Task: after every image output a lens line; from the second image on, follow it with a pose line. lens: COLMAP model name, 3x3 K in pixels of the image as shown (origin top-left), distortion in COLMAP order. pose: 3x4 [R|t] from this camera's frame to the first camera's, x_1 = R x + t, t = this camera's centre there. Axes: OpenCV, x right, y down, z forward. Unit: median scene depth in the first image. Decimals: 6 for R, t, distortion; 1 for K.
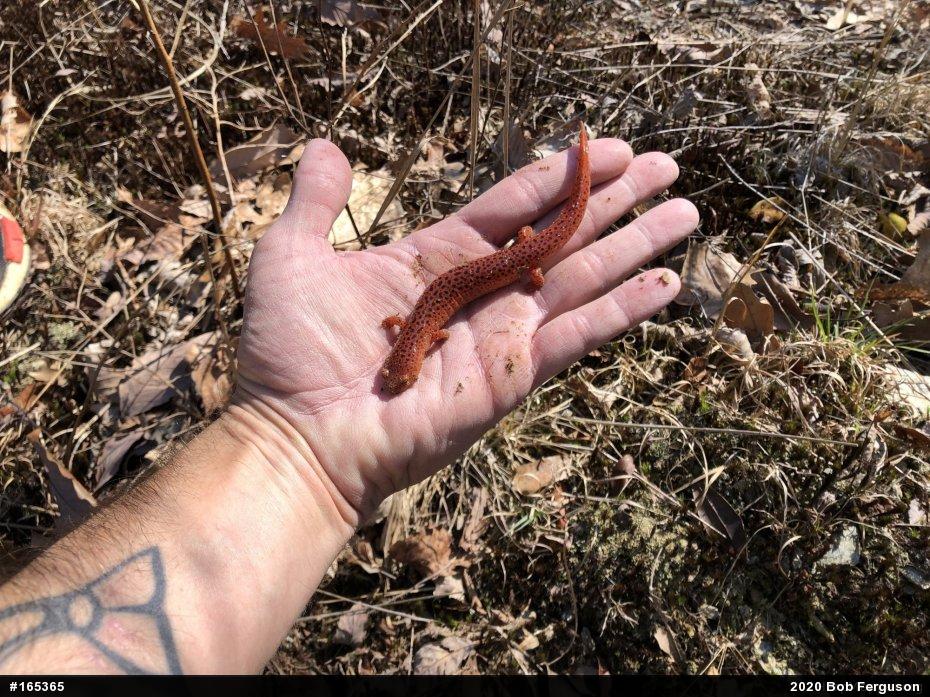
lens RADIAL K [[686.7, 0, 465.0], [0, 686.7, 348.5], [0, 0, 1]] dist [0.027700, -0.004246]
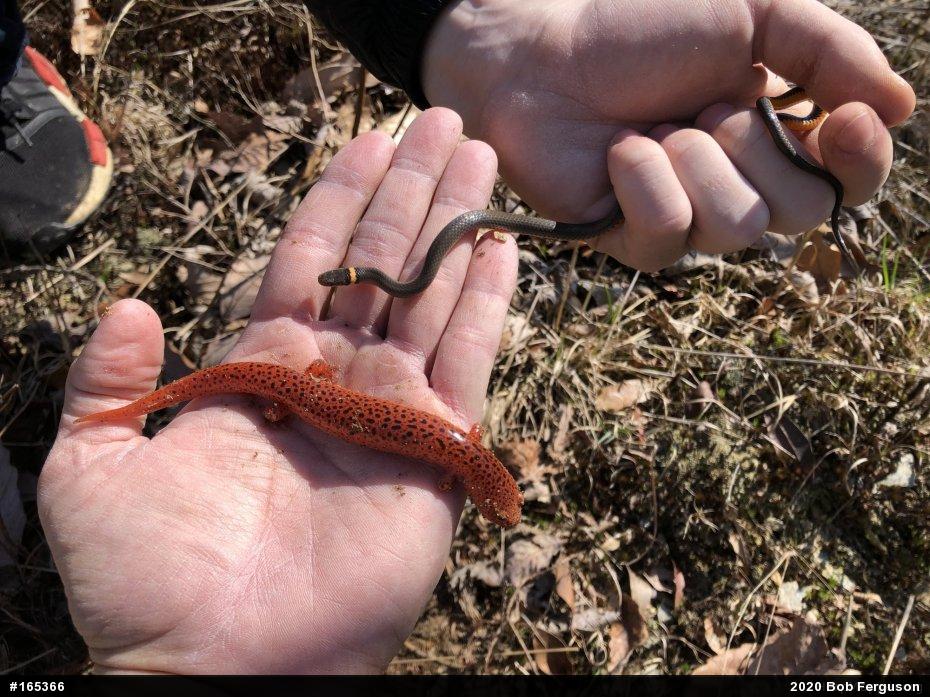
lens RADIAL K [[686.7, 0, 465.0], [0, 686.7, 348.5], [0, 0, 1]] dist [0.027700, -0.004246]
pose [[0.997121, 0.059273, 0.047295, -0.190418], [-0.062118, 0.996193, 0.061161, 0.059930], [-0.043490, -0.063923, 0.997007, -0.054128]]
